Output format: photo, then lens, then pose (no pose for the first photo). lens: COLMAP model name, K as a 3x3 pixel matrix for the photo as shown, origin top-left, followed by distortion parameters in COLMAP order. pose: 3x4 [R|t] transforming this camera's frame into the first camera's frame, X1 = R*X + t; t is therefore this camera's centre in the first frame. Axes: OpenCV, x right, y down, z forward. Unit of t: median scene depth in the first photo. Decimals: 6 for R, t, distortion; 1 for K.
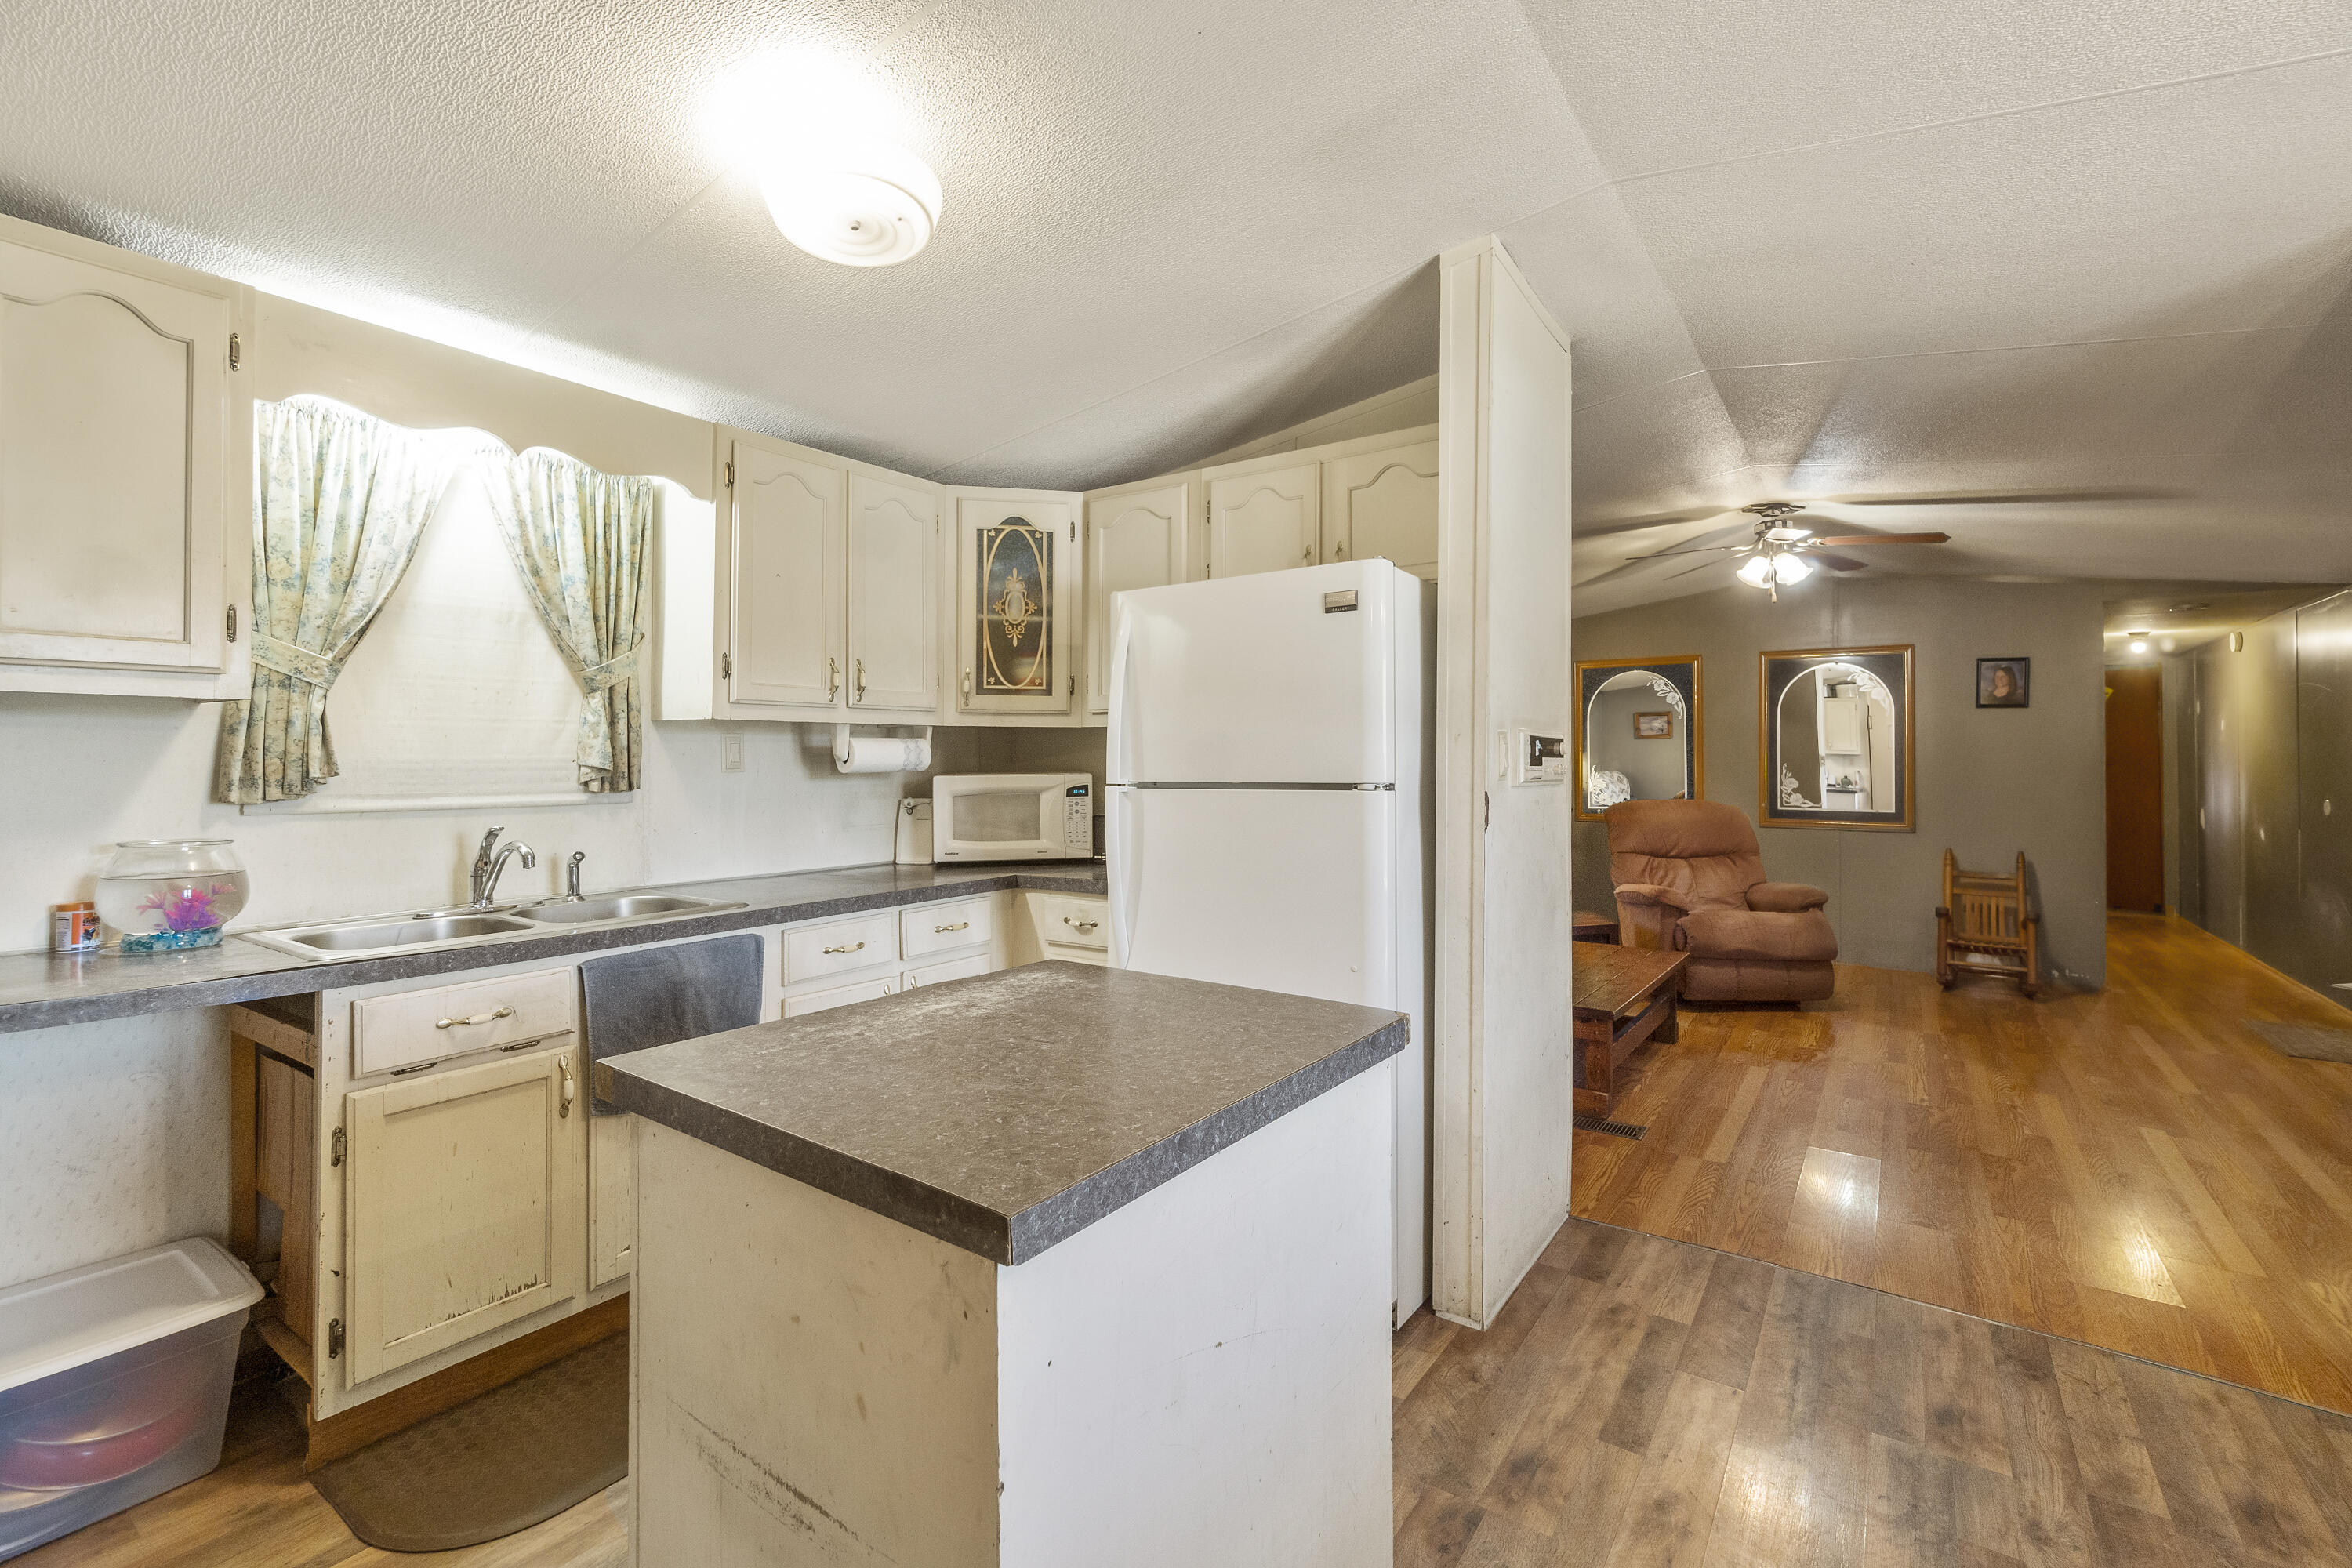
lens RADIAL K [[1024.2, 0, 1179.0], [0, 1024.2, 746.8], [0, 0, 1]] dist [-0.003286, 0.000991]
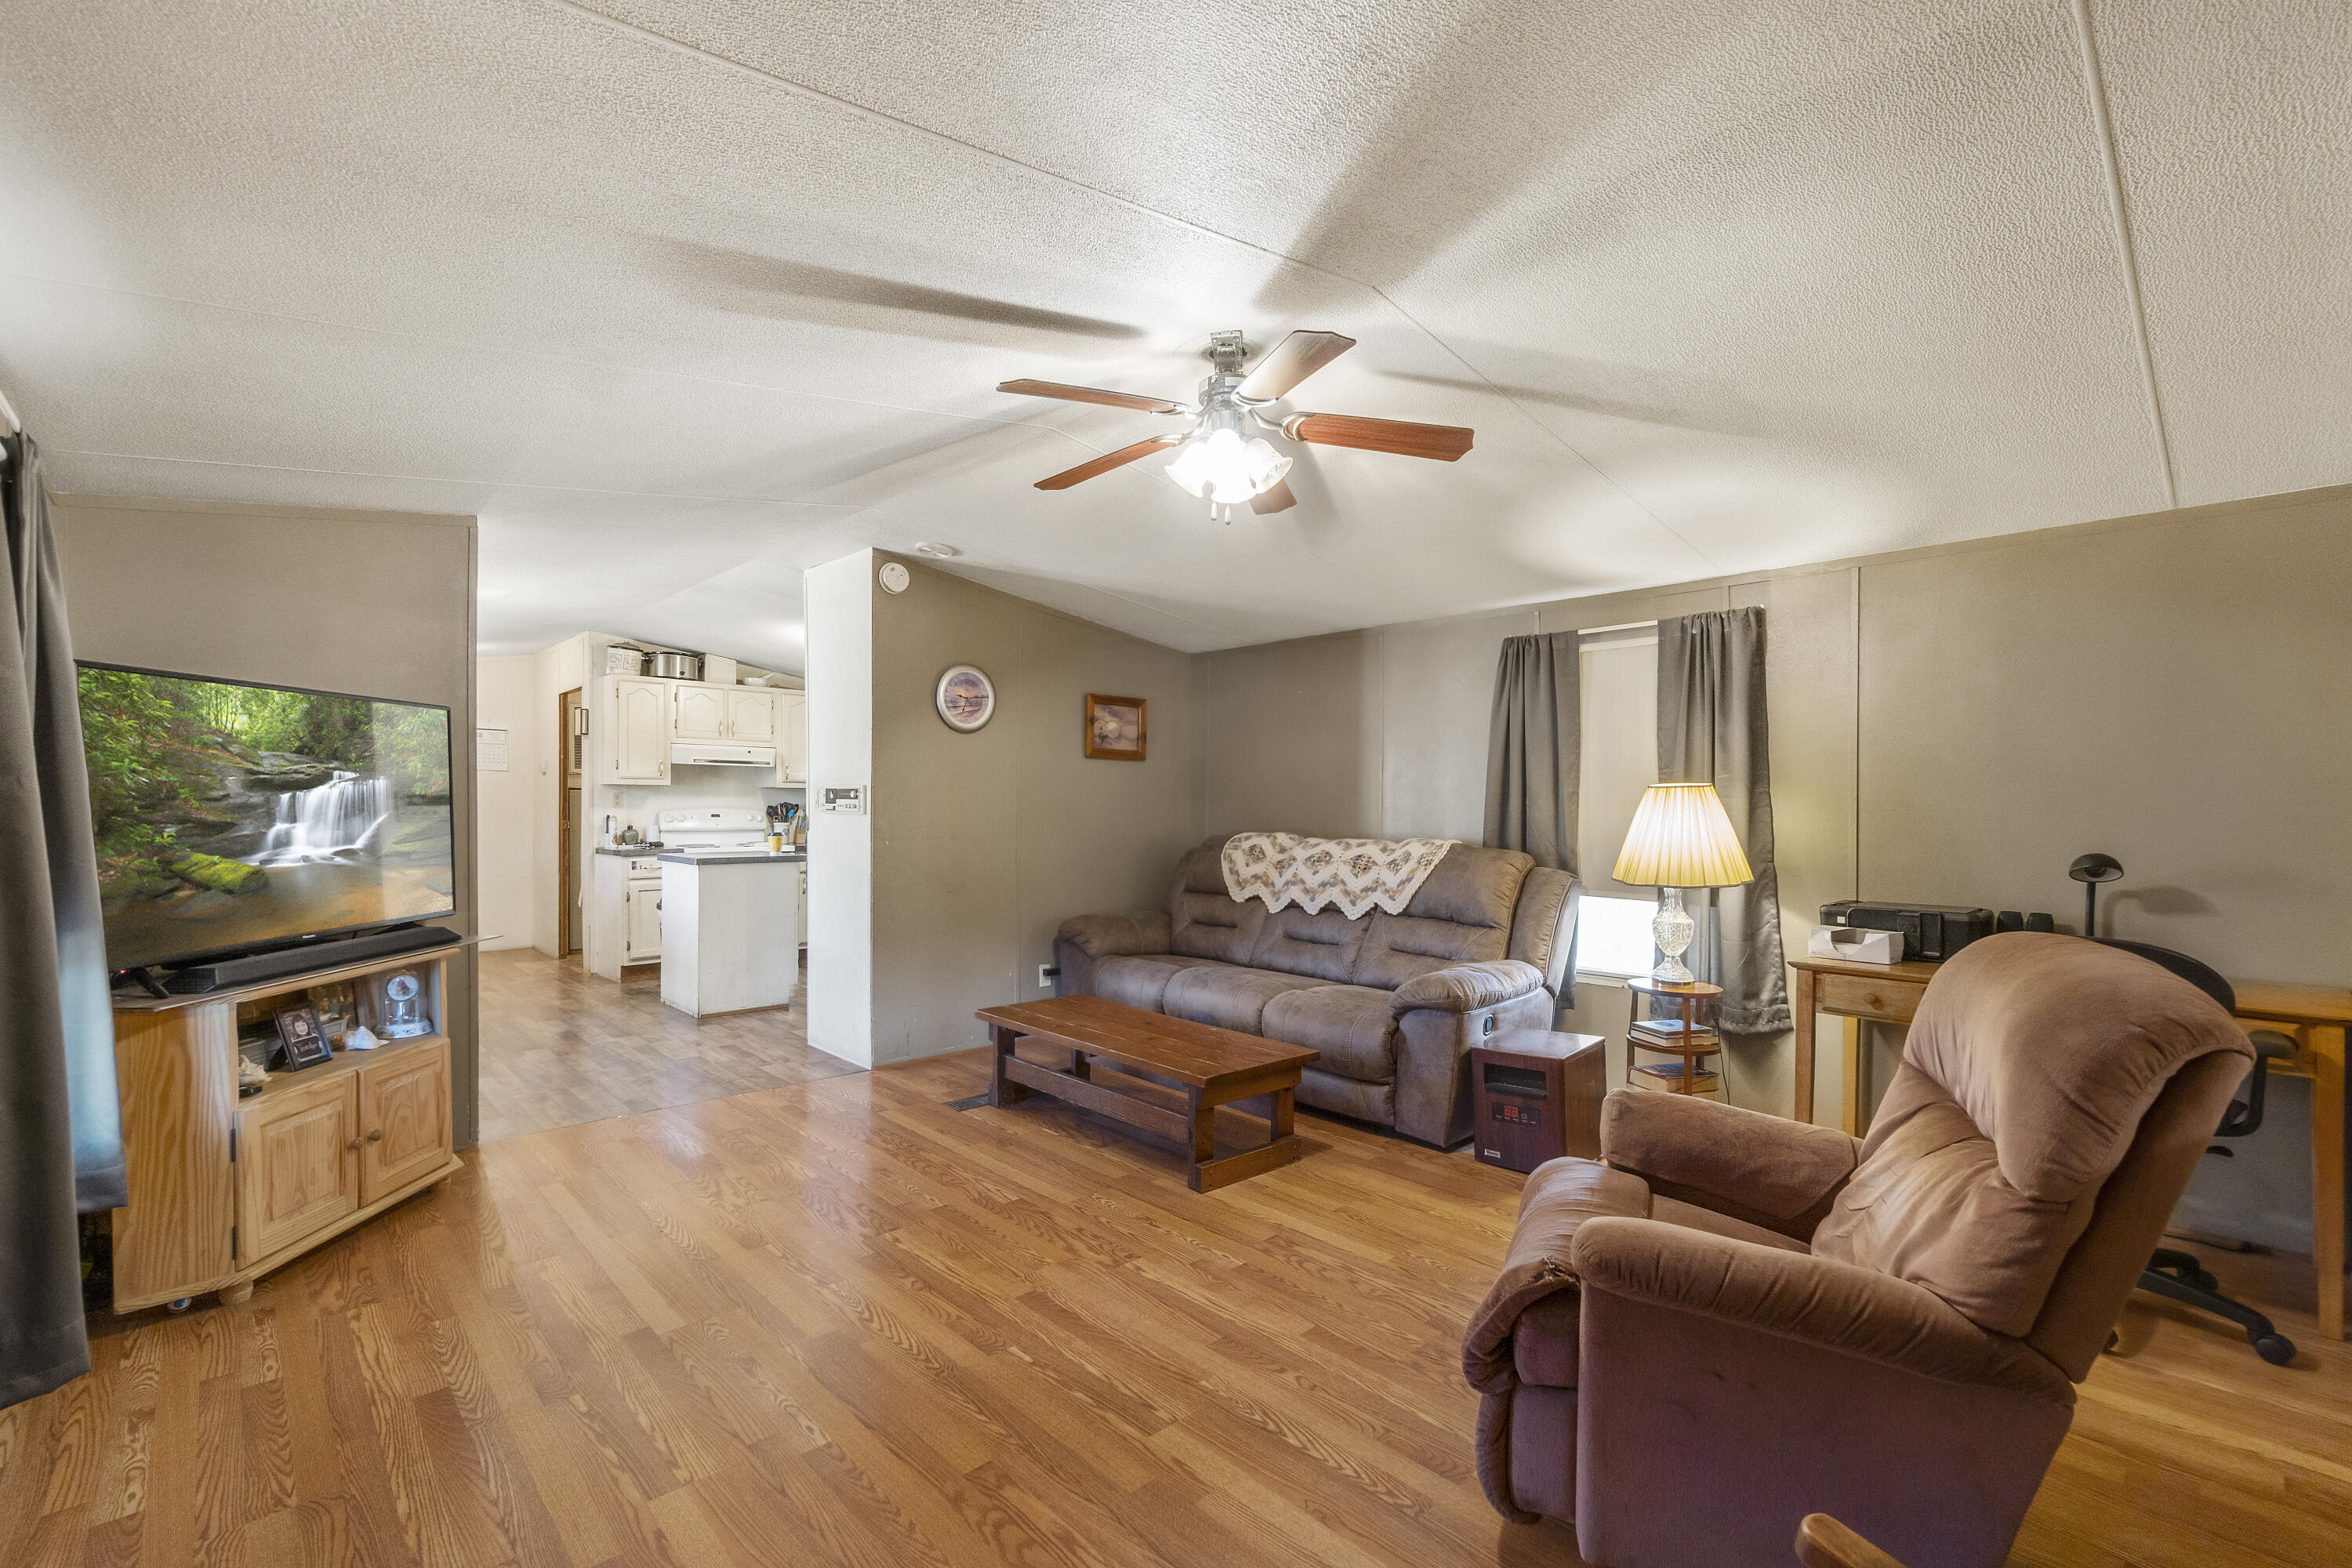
lens RADIAL K [[1024.2, 0, 1167.8], [0, 1024.2, 820.1], [0, 0, 1]] dist [-0.003286, 0.000991]
pose [[-0.200741, 0.012287, -0.979567, 0.956150], [0.005131, 0.999921, 0.011491, 0.013970], [0.979631, -0.002720, -0.200788, 0.899979]]
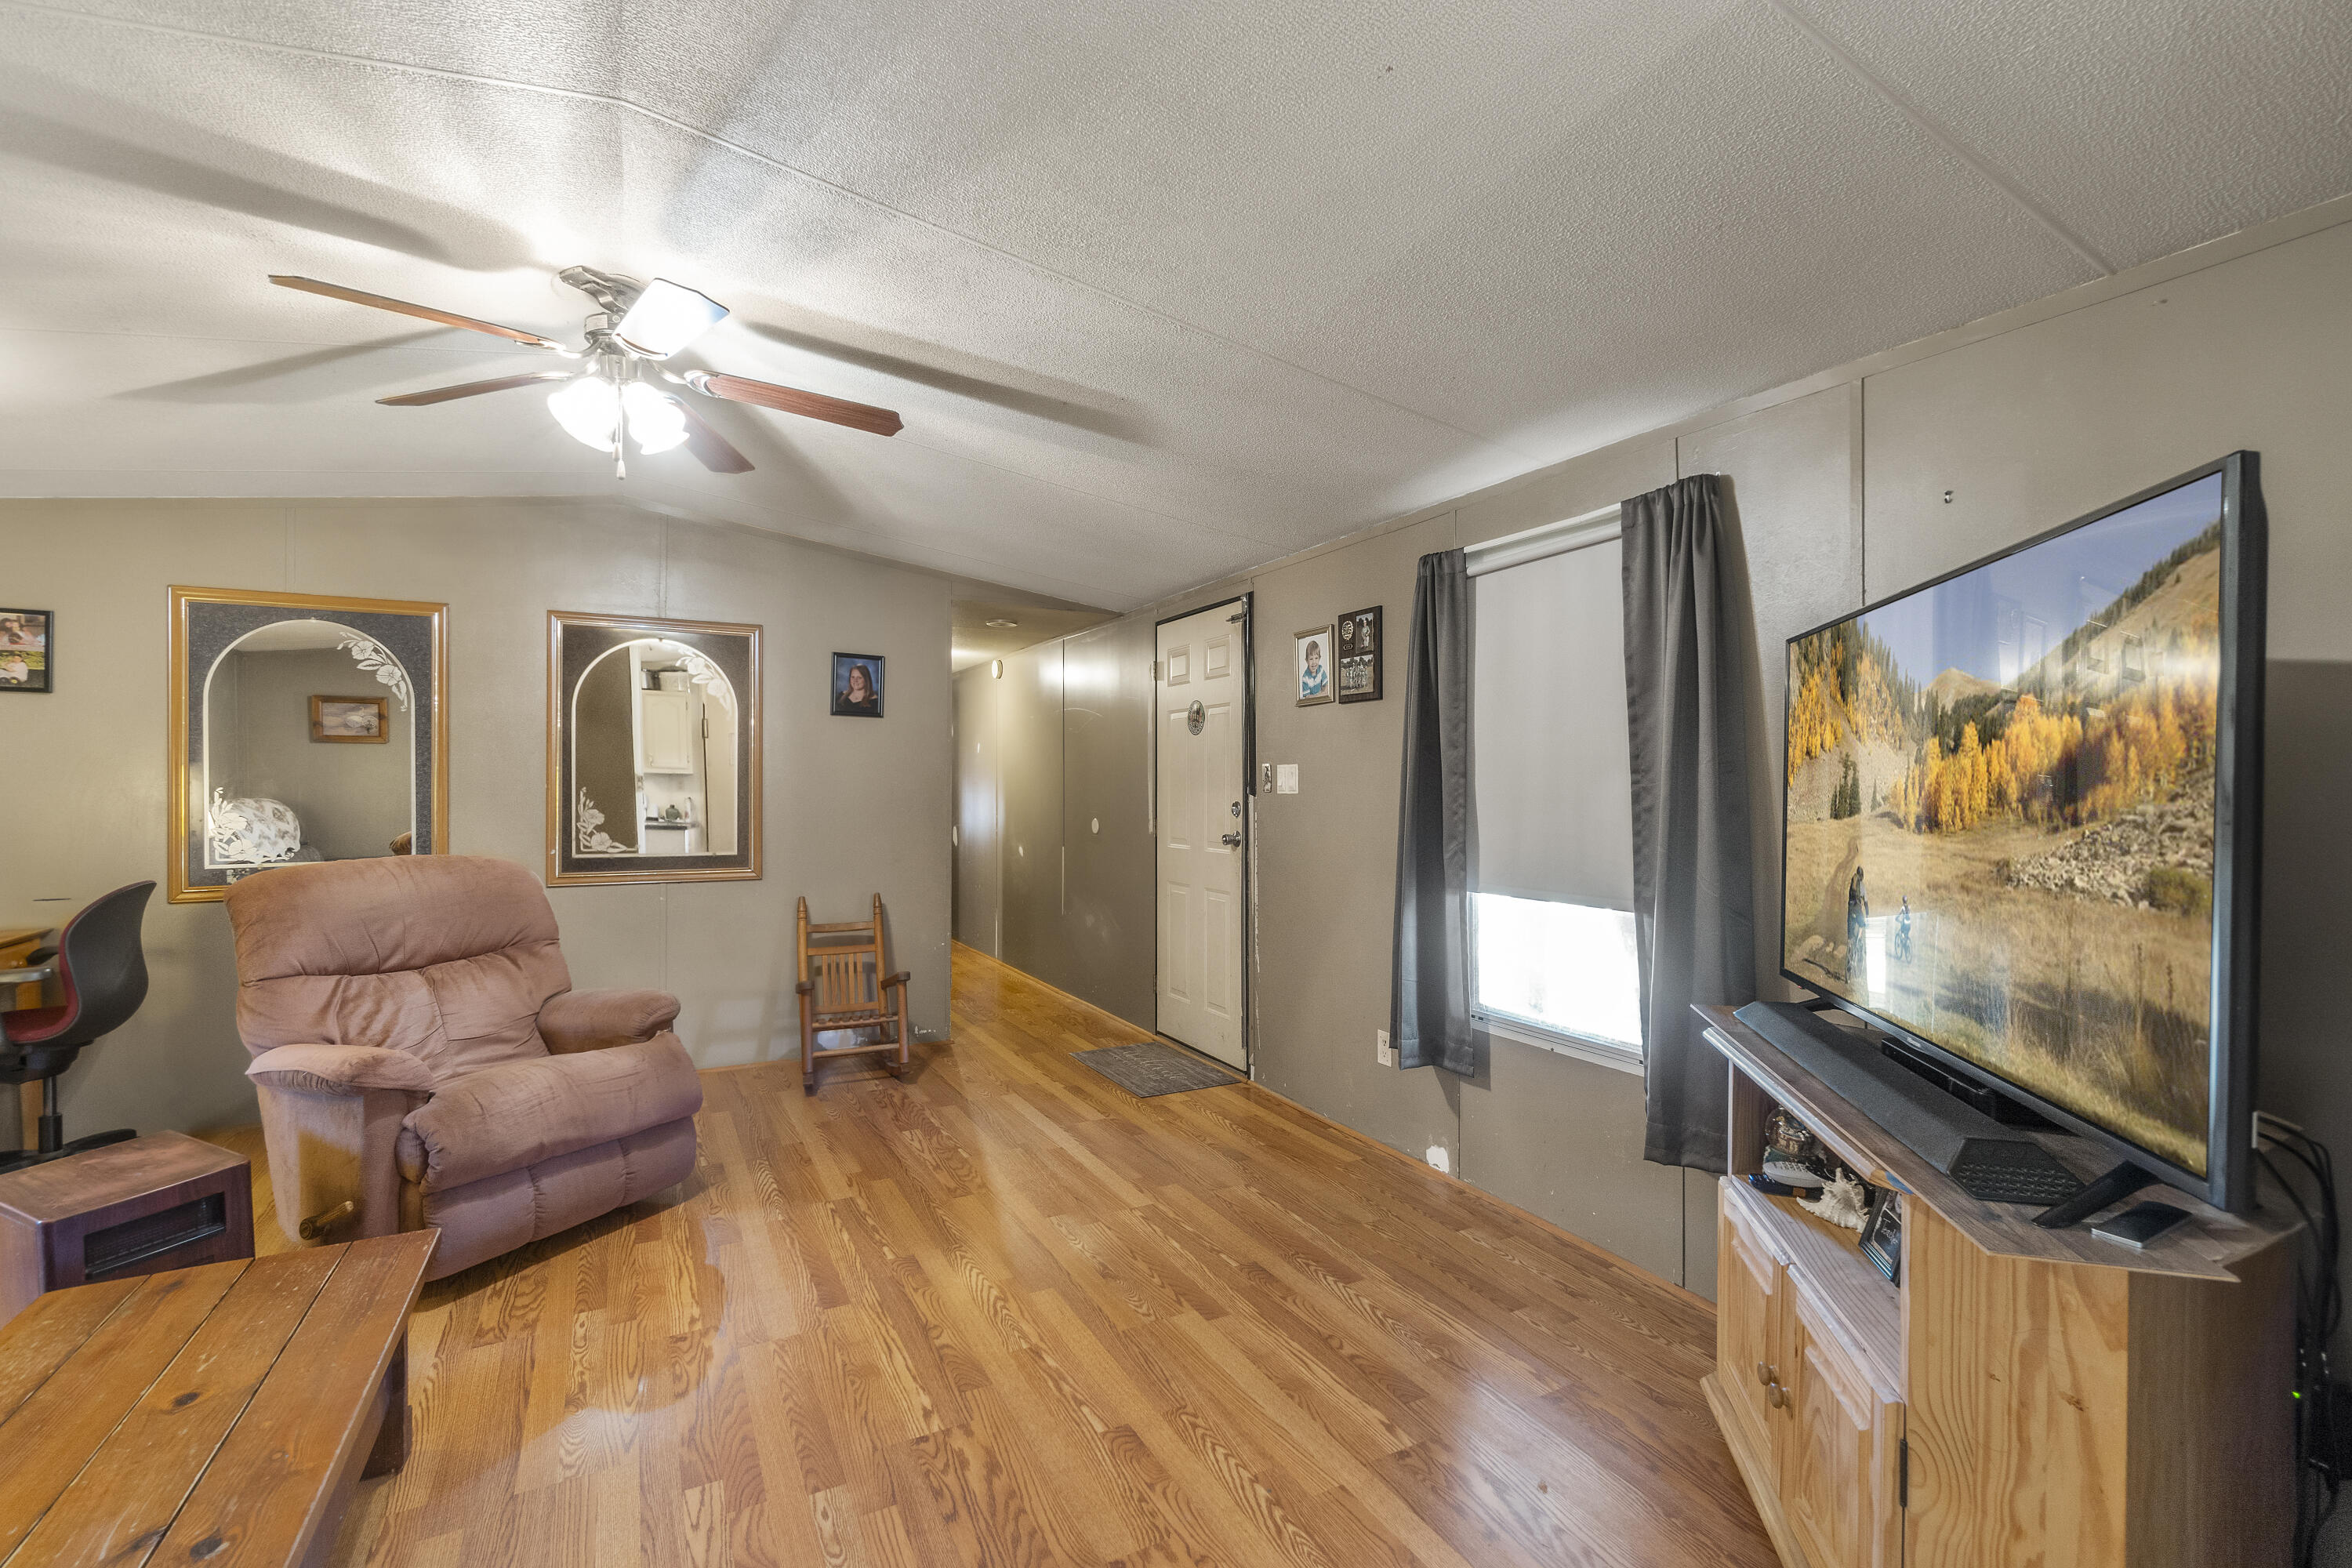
lens RADIAL K [[1024.2, 0, 1172.6], [0, 1024.2, 784.2], [0, 0, 1]] dist [-0.003286, 0.000991]
pose [[0.445217, -0.002963, 0.895418, 0.201100], [-0.010198, 0.999913, 0.008379, 0.005803], [-0.895365, -0.012862, 0.445148, 0.429579]]
